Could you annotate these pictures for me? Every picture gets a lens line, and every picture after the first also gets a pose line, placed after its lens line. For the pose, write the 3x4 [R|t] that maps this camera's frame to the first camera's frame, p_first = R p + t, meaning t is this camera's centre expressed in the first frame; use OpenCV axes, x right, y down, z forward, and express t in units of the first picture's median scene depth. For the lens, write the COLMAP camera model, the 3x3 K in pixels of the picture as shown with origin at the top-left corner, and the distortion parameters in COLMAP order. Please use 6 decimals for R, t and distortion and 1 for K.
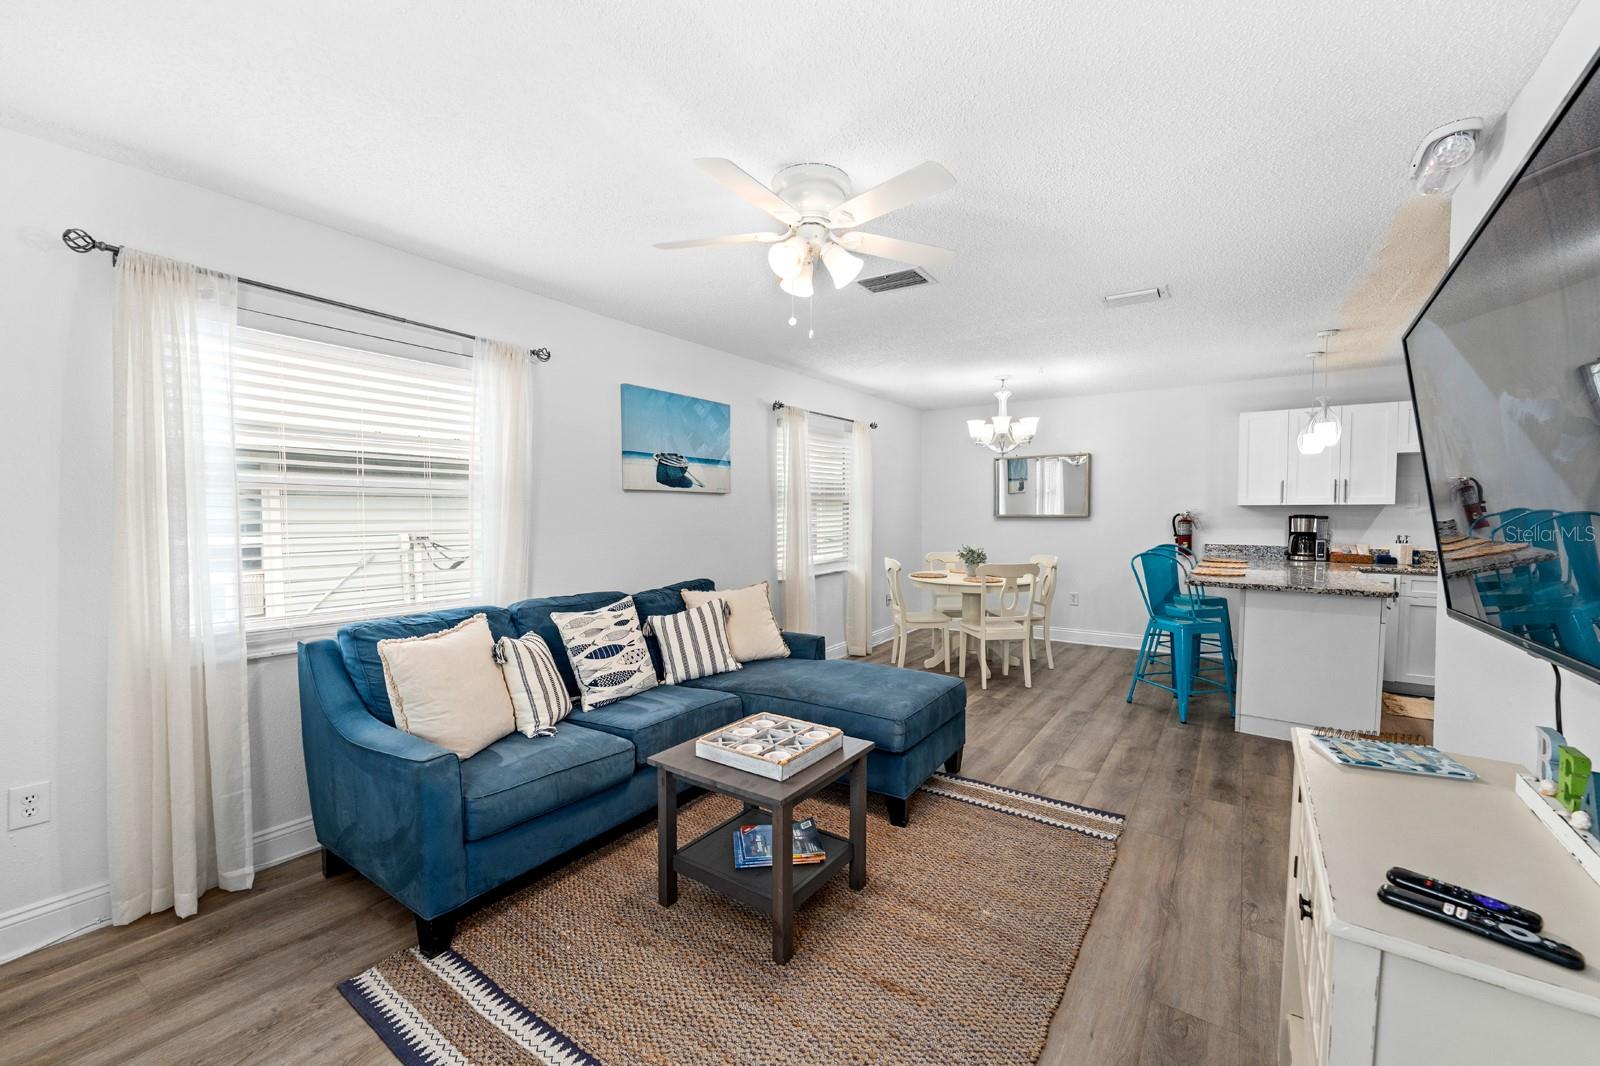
lens RADIAL K [[646.3, 0, 803.4], [0, 646.3, 532.5], [0, 0, 1]] dist [-0.000388, -0.000287]
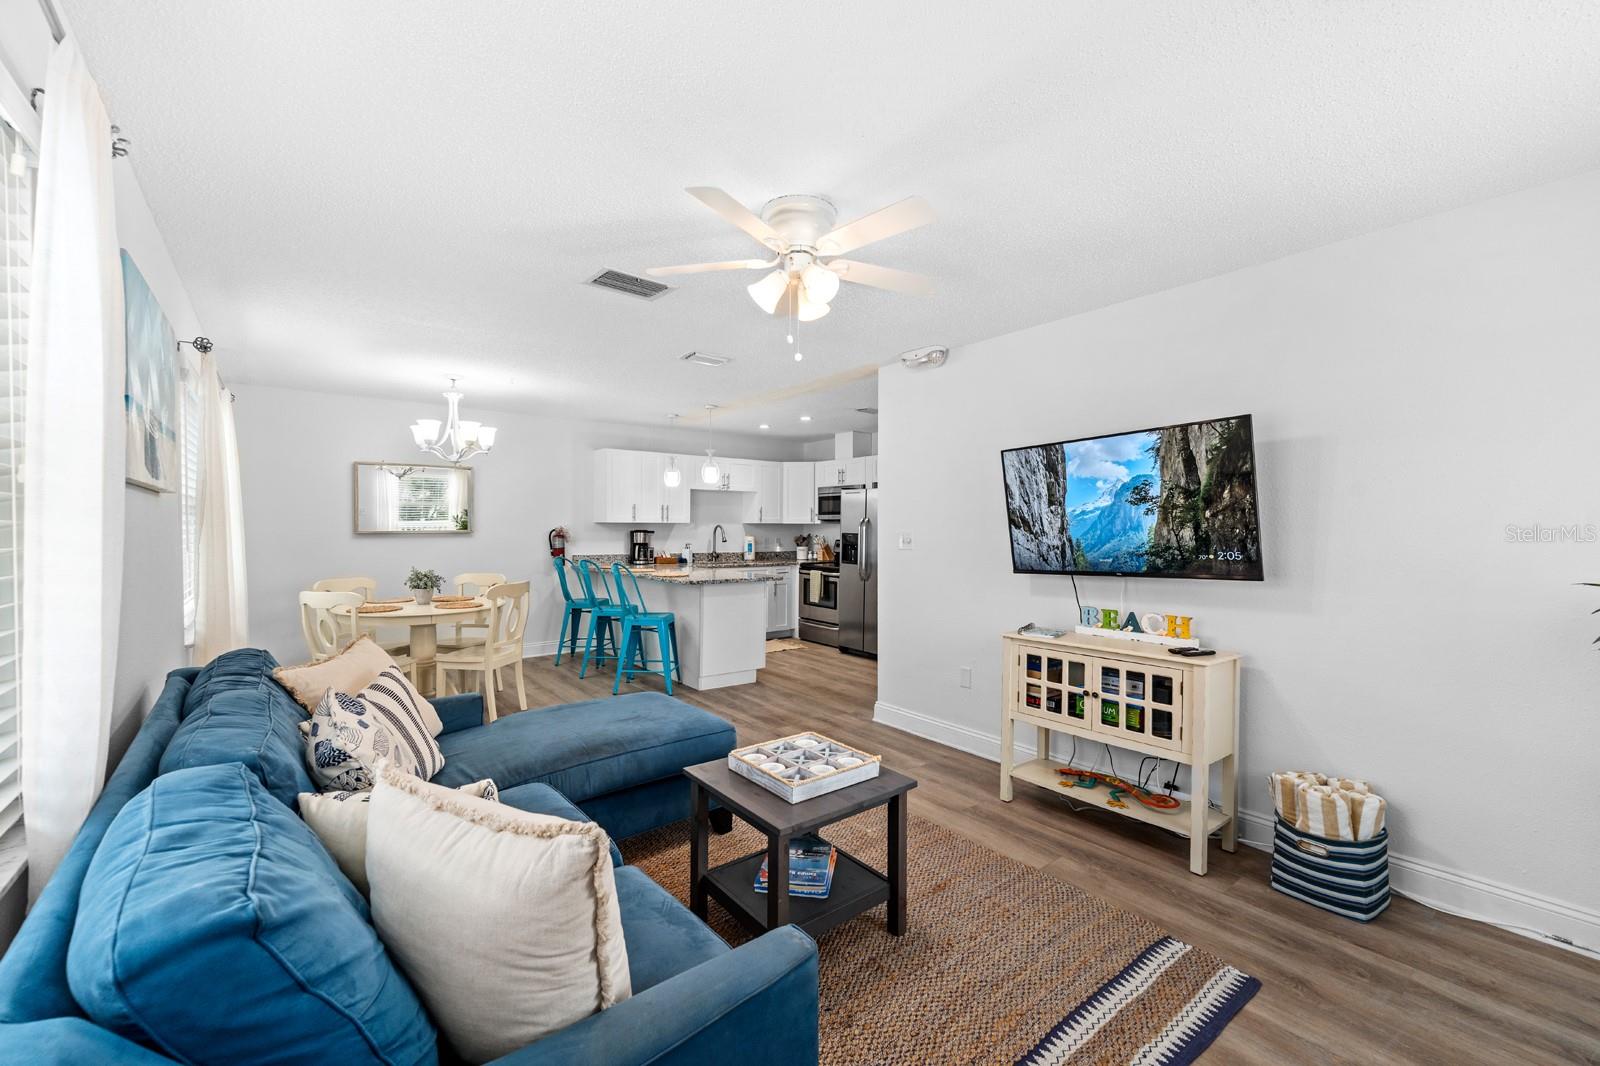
lens RADIAL K [[646.3, 0, 803.4], [0, 646.3, 532.5], [0, 0, 1]] dist [-0.000388, -0.000287]
pose [[0.292665, -0.008349, 0.956179, -0.429423], [0.031623, 0.999499, -0.000952, -0.010676], [-0.955692, 0.030516, 0.292782, 0.305421]]
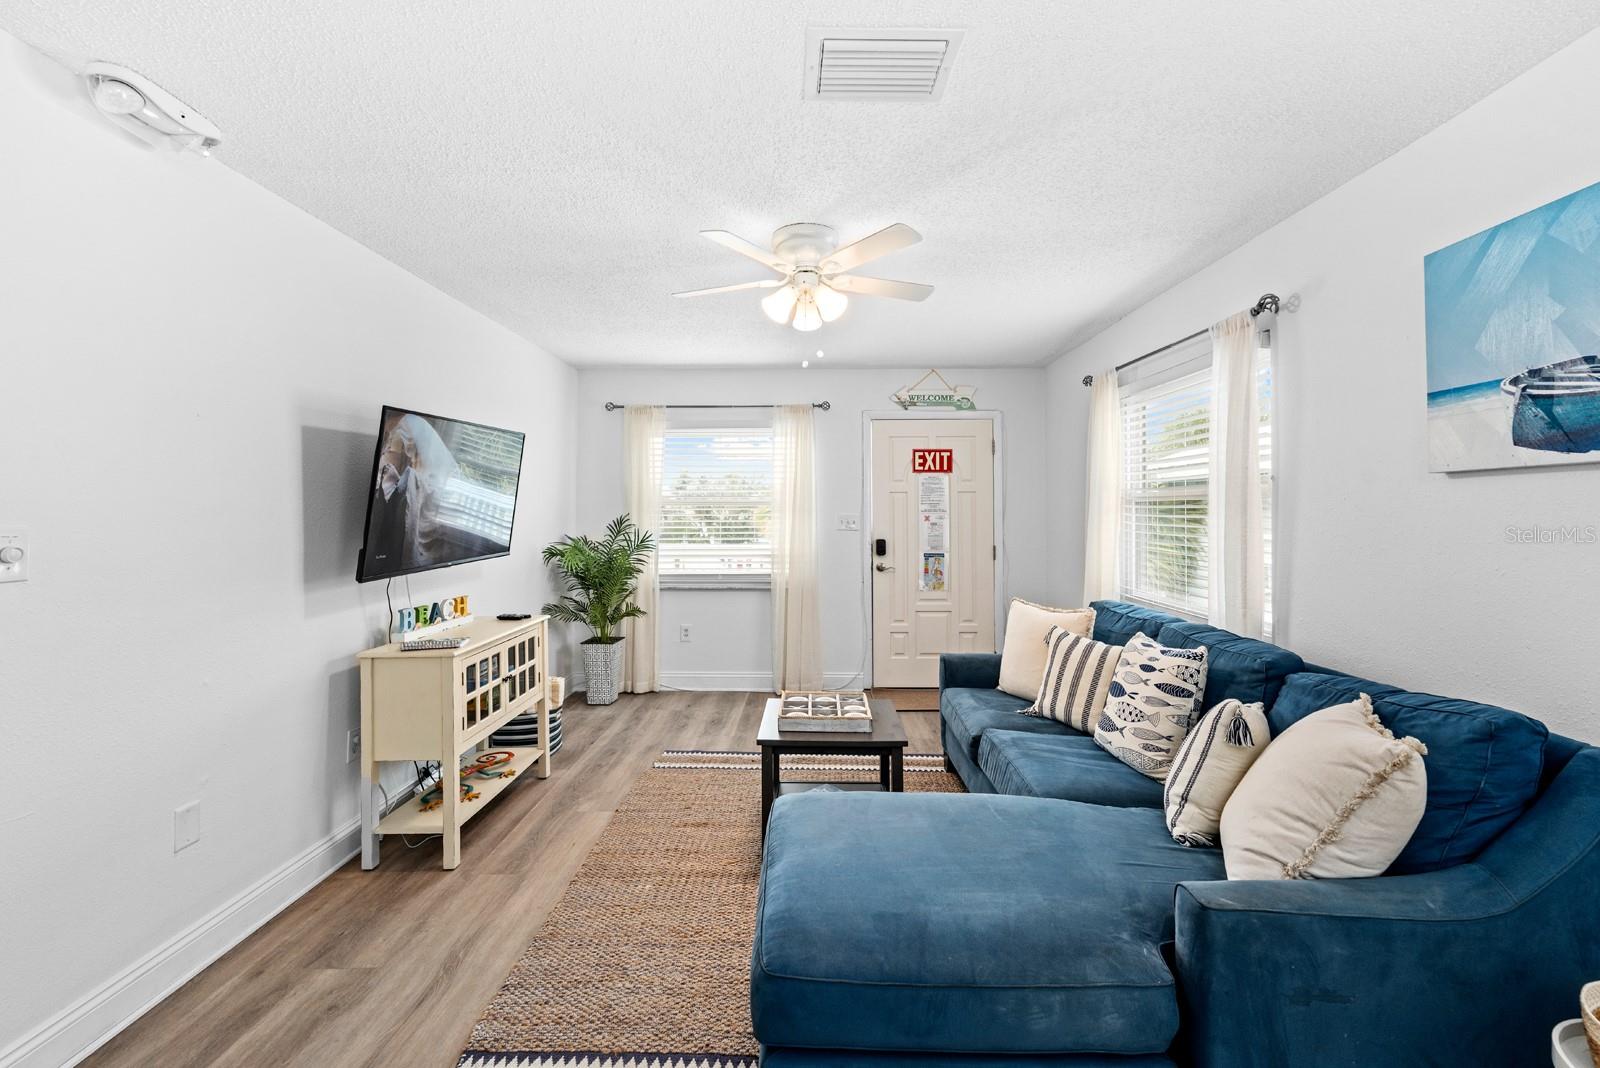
lens RADIAL K [[656.6, 0, 807.8], [0, 656.6, 522.7], [0, 0, 1]] dist [0.000604, -0.000014]
pose [[-0.829431, 0.000523, -0.558609, 0.286230], [-0.023083, 0.999113, 0.035210, -0.027785], [0.558132, 0.042098, -0.828683, 0.861828]]
